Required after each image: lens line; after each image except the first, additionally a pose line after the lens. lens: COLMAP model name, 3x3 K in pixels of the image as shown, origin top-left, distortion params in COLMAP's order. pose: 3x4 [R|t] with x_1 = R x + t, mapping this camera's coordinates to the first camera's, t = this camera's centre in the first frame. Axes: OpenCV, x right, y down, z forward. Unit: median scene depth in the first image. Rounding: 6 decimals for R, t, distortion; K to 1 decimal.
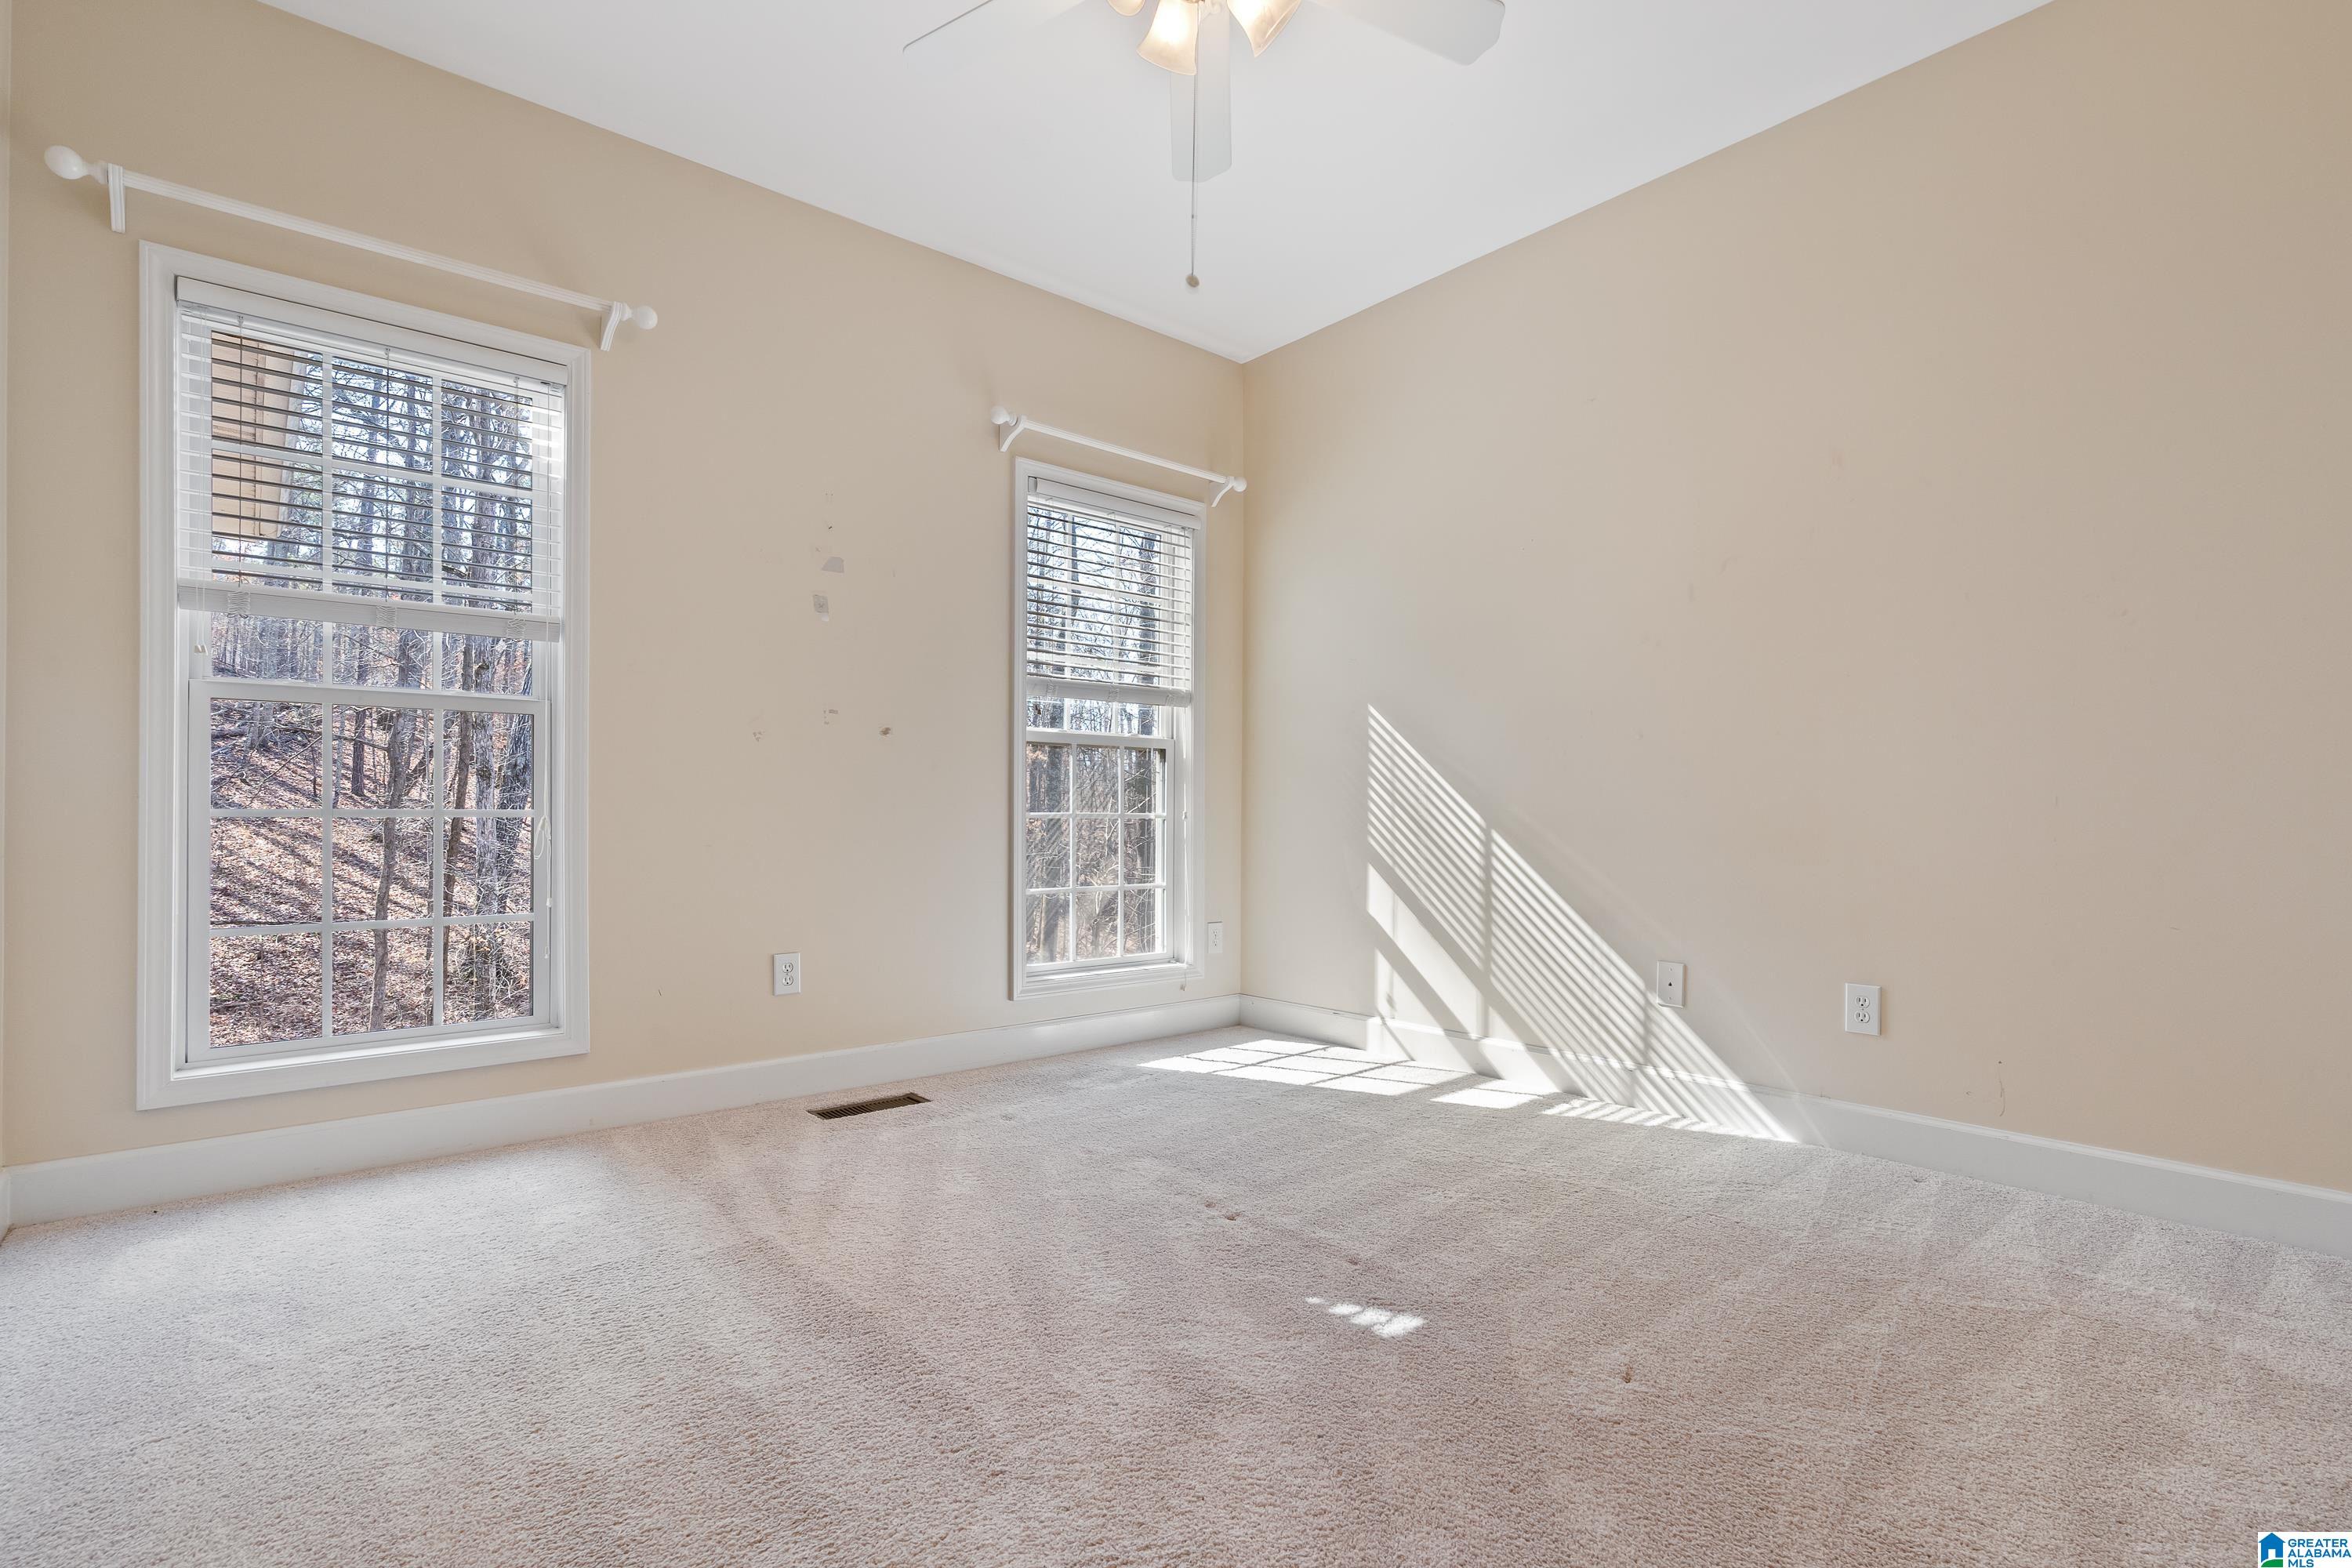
lens RADIAL K [[1066.7, 0, 1165.1], [0, 1066.7, 793.6], [0, 0, 1]] dist [-0.004027, -0.000659]
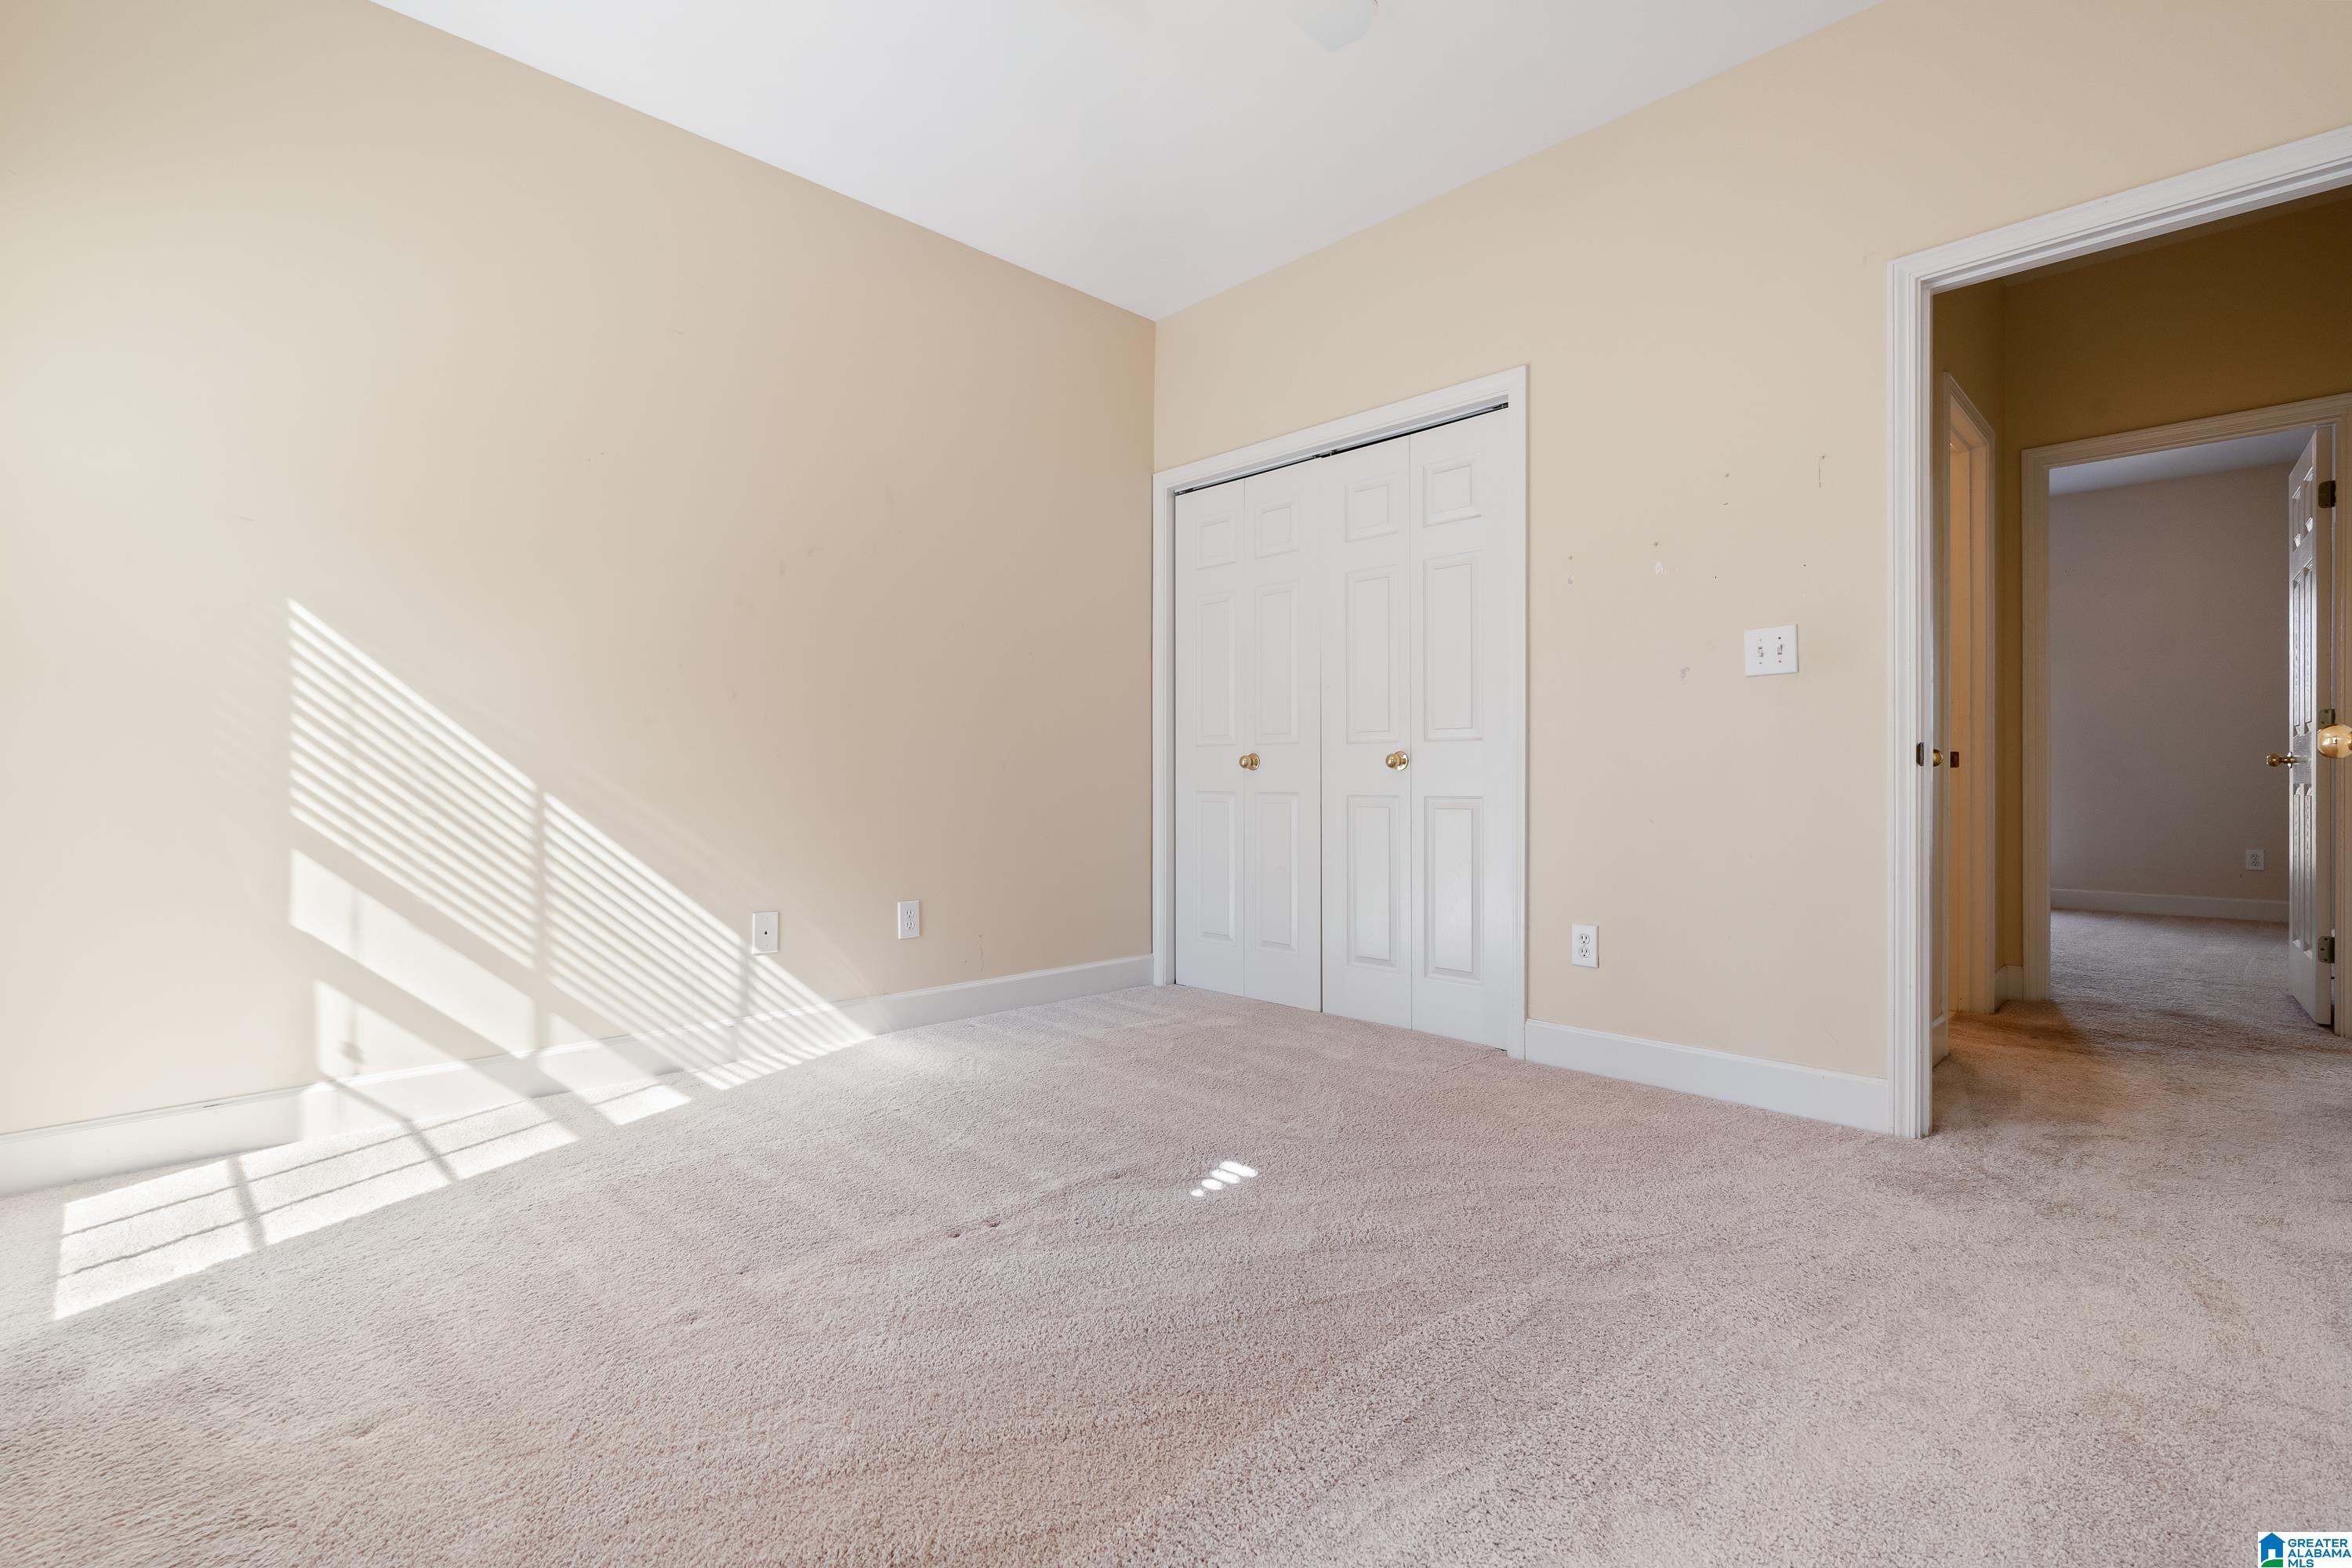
lens RADIAL K [[1066.7, 0, 1168.3], [0, 1066.7, 785.8], [0, 0, 1]] dist [-0.004027, -0.000659]
pose [[-0.050774, -0.011982, 0.998638, -0.540495], [-0.021052, 0.999719, 0.010925, 0.010524], [-0.998488, -0.020468, -0.051012, 0.588526]]
